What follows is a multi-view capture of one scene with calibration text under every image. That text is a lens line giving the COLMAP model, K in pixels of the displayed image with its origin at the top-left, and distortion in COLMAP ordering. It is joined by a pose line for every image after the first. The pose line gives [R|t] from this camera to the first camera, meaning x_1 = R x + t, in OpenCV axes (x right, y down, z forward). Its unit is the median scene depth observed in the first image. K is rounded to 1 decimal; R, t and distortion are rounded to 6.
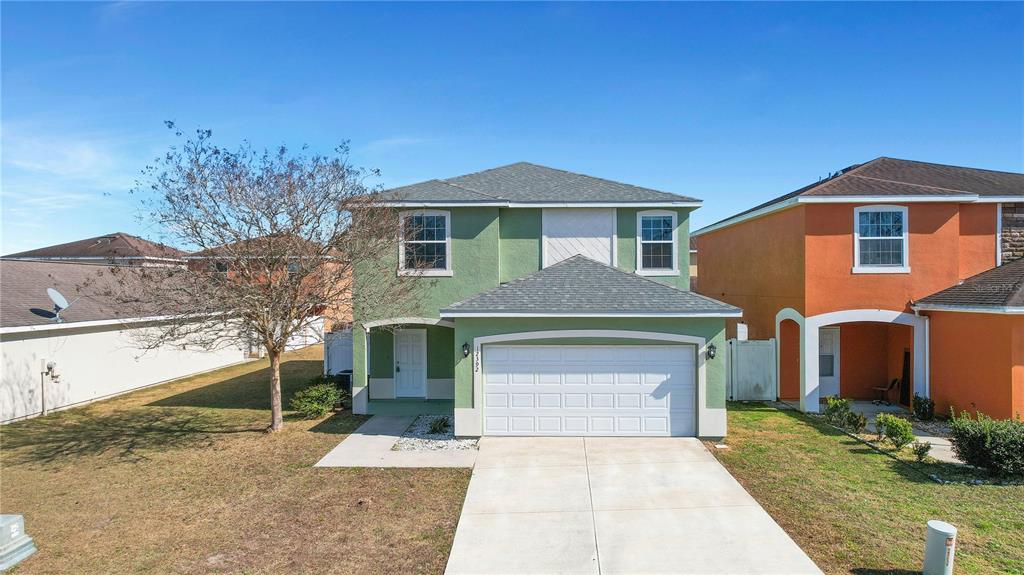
lens RADIAL K [[673.8, 0, 512.0], [0, 673.8, 287.5], [0, 0, 1]] dist [0.000919, 0.026639]
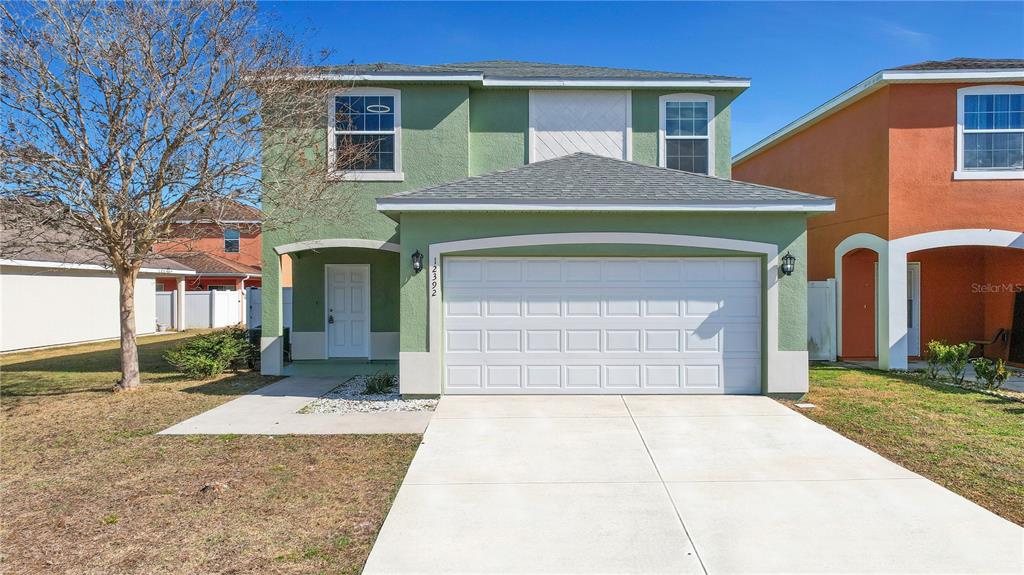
lens RADIAL K [[673.8, 0, 512.0], [0, 673.8, 287.5], [0, 0, 1]] dist [0.000919, 0.026639]
pose [[0.999070, 0.005248, 0.042795, -0.003948], [-0.004876, 0.999949, -0.008795, 0.116261], [-0.042839, 0.008578, 0.999045, 0.323206]]
